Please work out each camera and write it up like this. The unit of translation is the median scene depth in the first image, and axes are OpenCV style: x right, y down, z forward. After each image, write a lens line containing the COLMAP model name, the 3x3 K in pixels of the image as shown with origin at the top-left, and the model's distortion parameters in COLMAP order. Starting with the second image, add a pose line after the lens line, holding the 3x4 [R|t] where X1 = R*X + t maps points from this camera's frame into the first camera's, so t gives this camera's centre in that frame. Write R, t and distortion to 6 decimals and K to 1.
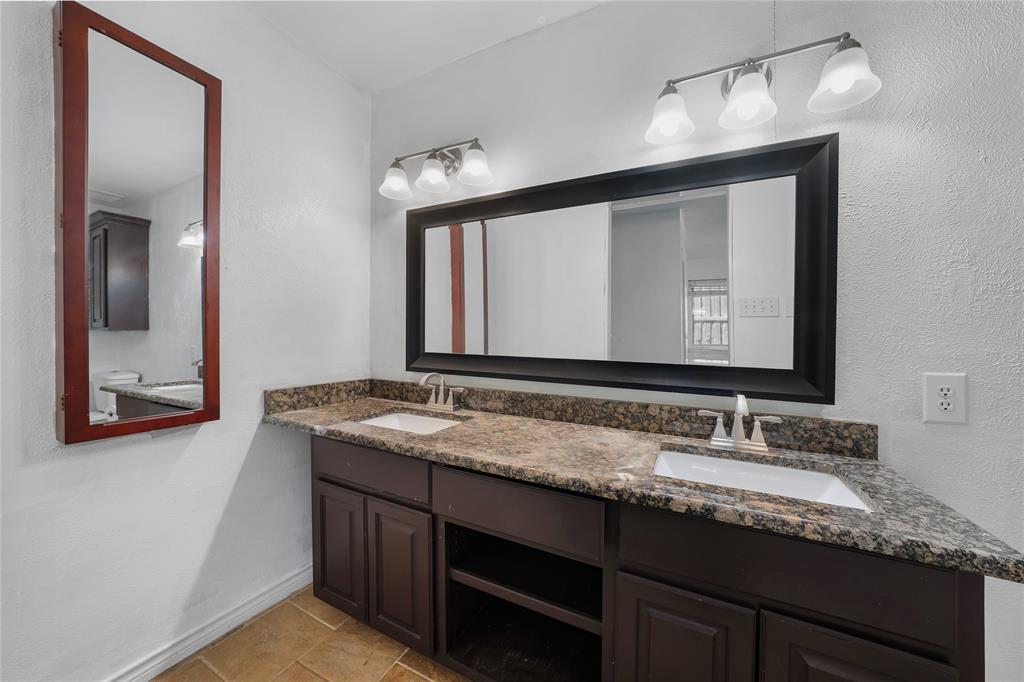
lens RADIAL K [[363.9, 0, 514.0], [0, 363.9, 336.9], [0, 0, 1]] dist [-0.029260, 0.006048]
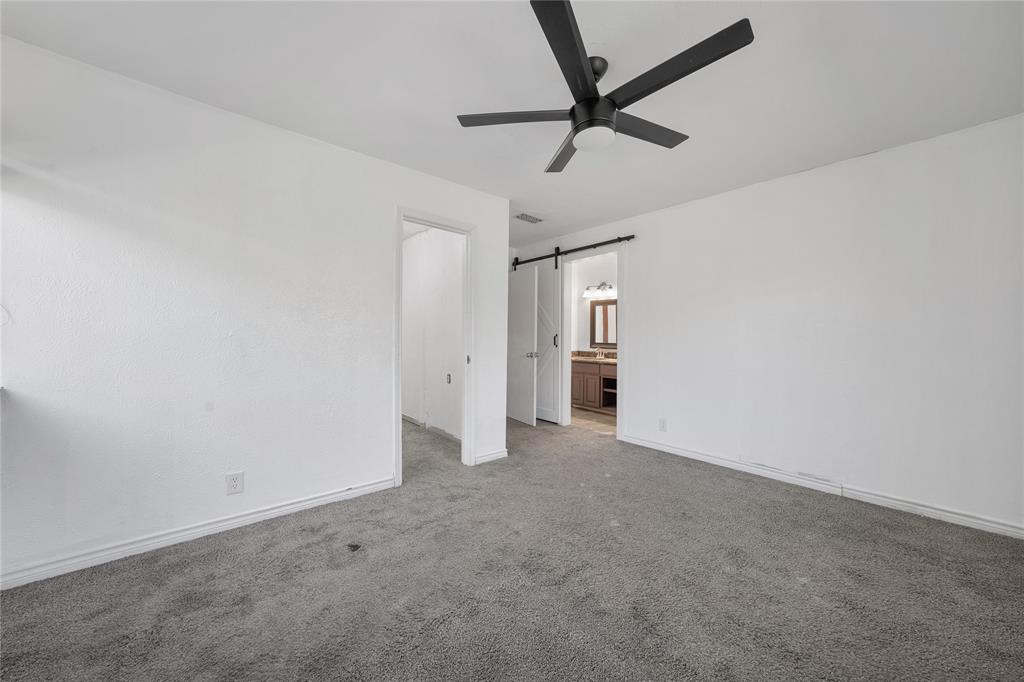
lens RADIAL K [[373.0, 0, 516.1], [0, 373.0, 320.0], [0, 0, 1]] dist [-0.027266, 0.004955]
pose [[0.921339, -0.010045, -0.388631, 0.562264], [-0.003680, 0.999396, -0.034556, -0.060187], [0.388743, 0.033268, 0.920745, -3.321358]]
